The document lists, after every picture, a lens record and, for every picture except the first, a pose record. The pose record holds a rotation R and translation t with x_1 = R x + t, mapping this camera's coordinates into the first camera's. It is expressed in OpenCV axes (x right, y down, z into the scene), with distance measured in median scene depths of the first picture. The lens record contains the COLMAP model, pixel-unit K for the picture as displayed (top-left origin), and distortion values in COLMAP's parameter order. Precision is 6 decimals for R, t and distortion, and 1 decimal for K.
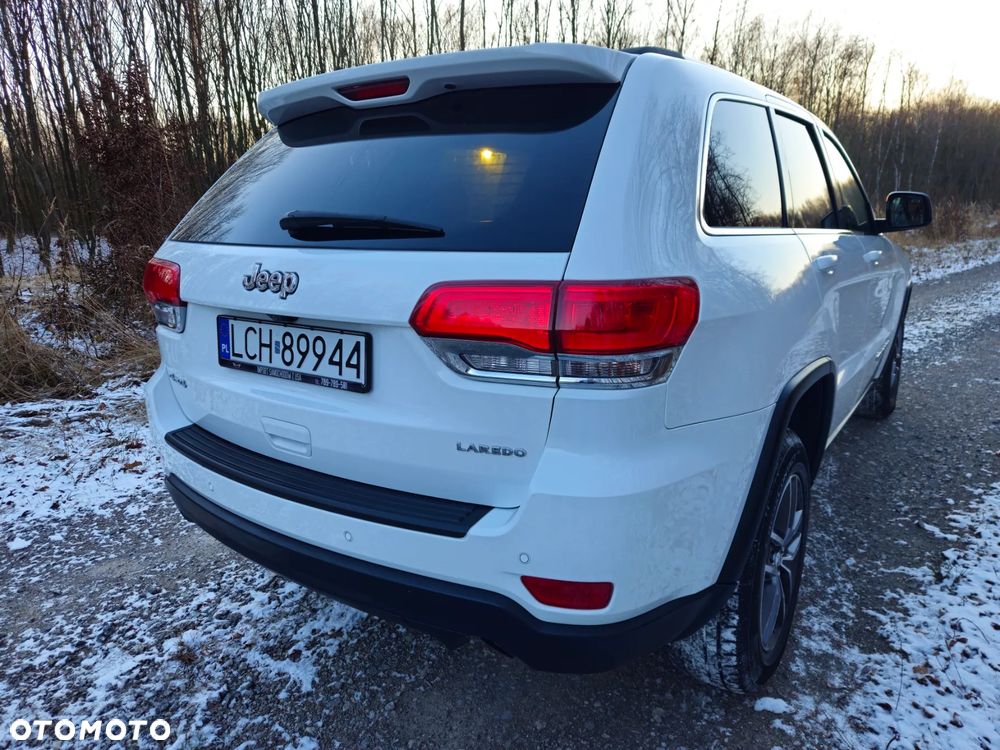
lens RADIAL K [[660.6, 0, 500.0], [0, 660.6, 368.6], [0, 0, 1]] dist [0.070999, -0.057442]
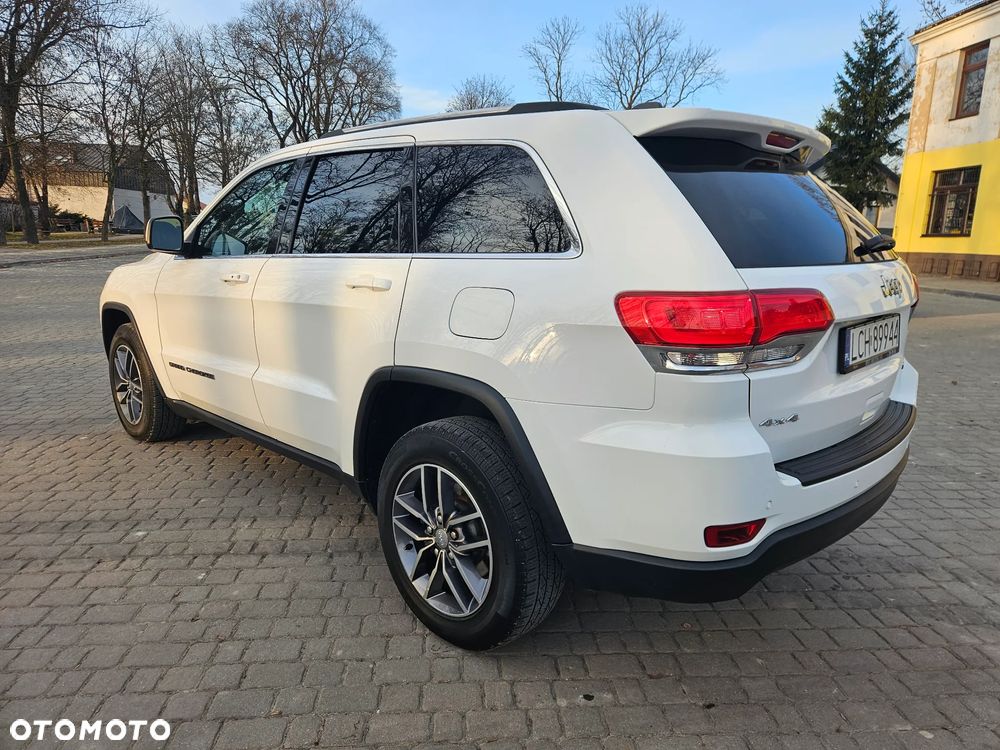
lens RADIAL K [[660.6, 0, 500.0], [0, 660.6, 368.6], [0, 0, 1]] dist [0.070999, -0.057442]
pose [[0.169785, -0.184159, 0.968121, -1.430994], [0.208256, 0.966903, 0.147404, -0.266061], [-0.963225, 0.176590, 0.202518, 1.196476]]
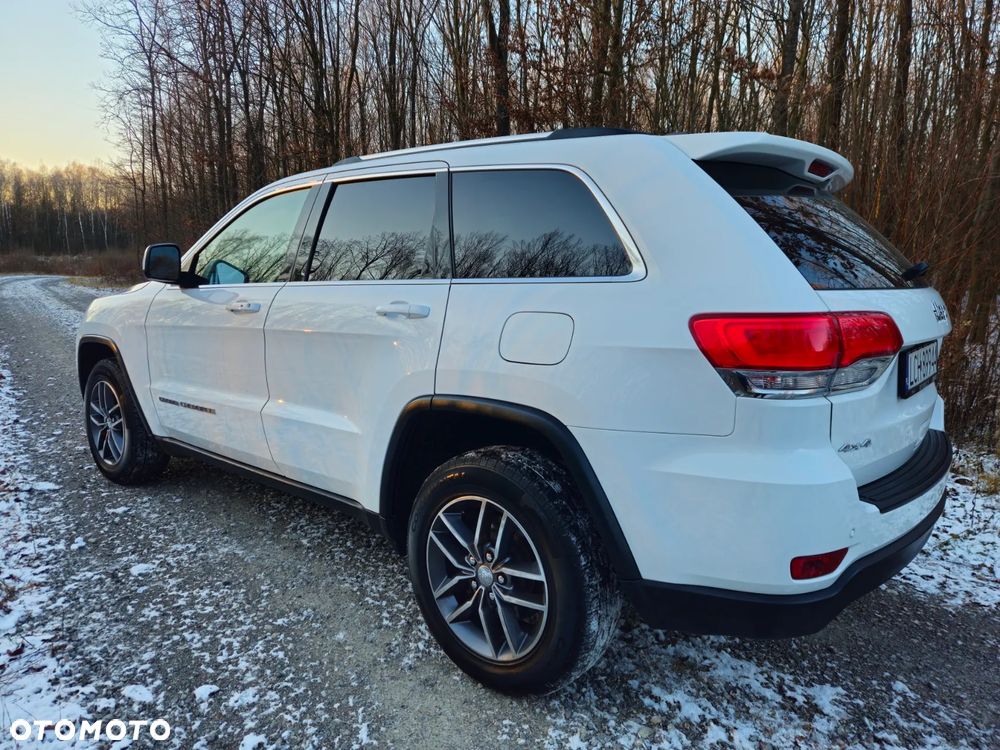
lens RADIAL K [[660.8, 0, 487.9], [0, 660.8, 371.8], [0, 0, 1]] dist [0.070417, -0.056004]
pose [[0.111855, -0.135103, 0.984498, -1.418336], [0.208223, 0.971908, 0.109717, -0.279434], [-0.971664, 0.192722, 0.136844, 1.360587]]
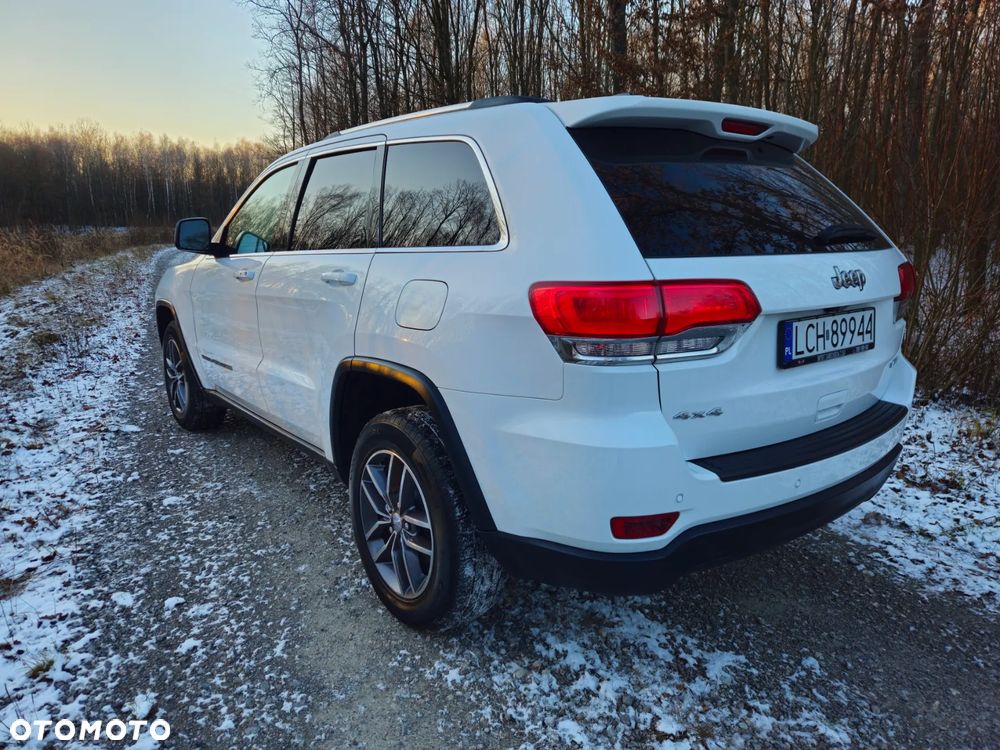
lens RADIAL K [[658.5, 0, 493.6], [0, 658.5, 376.9], [0, 0, 1]] dist [0.077668, -0.062887]
pose [[0.304219, -0.188890, 0.933687, -1.399025], [0.212120, 0.968968, 0.126914, -0.202231], [-0.928685, 0.159444, 0.334845, 0.975015]]
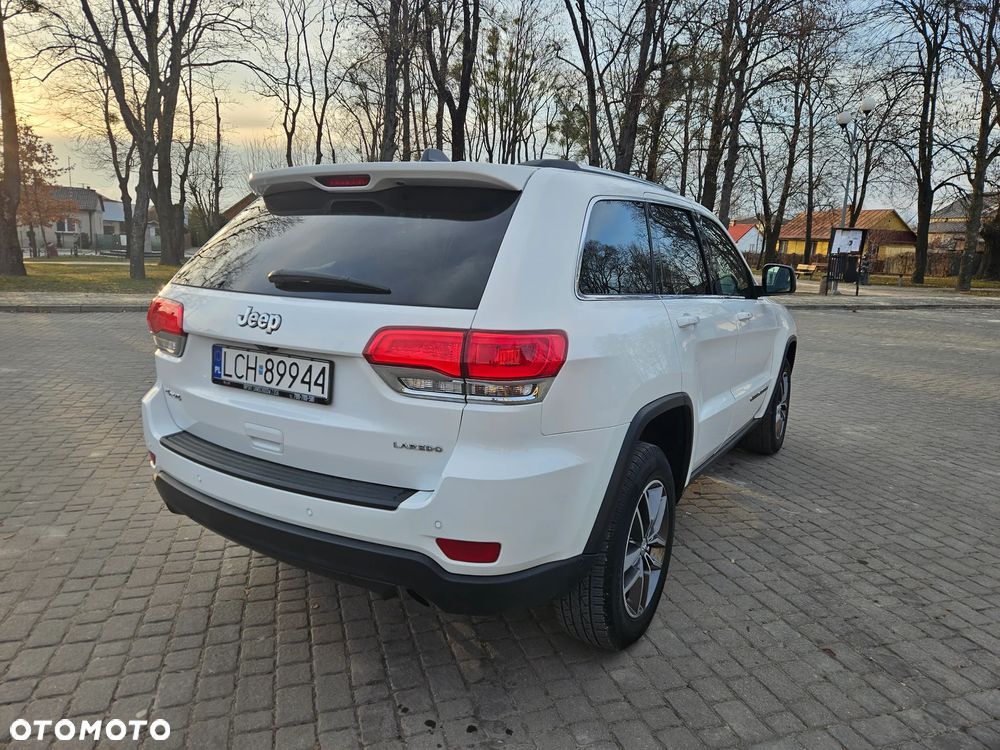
lens RADIAL K [[660.6, 0, 500.0], [0, 660.6, 368.6], [0, 0, 1]] dist [0.070999, -0.057442]
pose [[0.997580, 0.031213, 0.062136, 0.046731], [-0.027813, 0.998108, -0.054839, 0.020516], [-0.063730, 0.052978, 0.996560, -0.288120]]
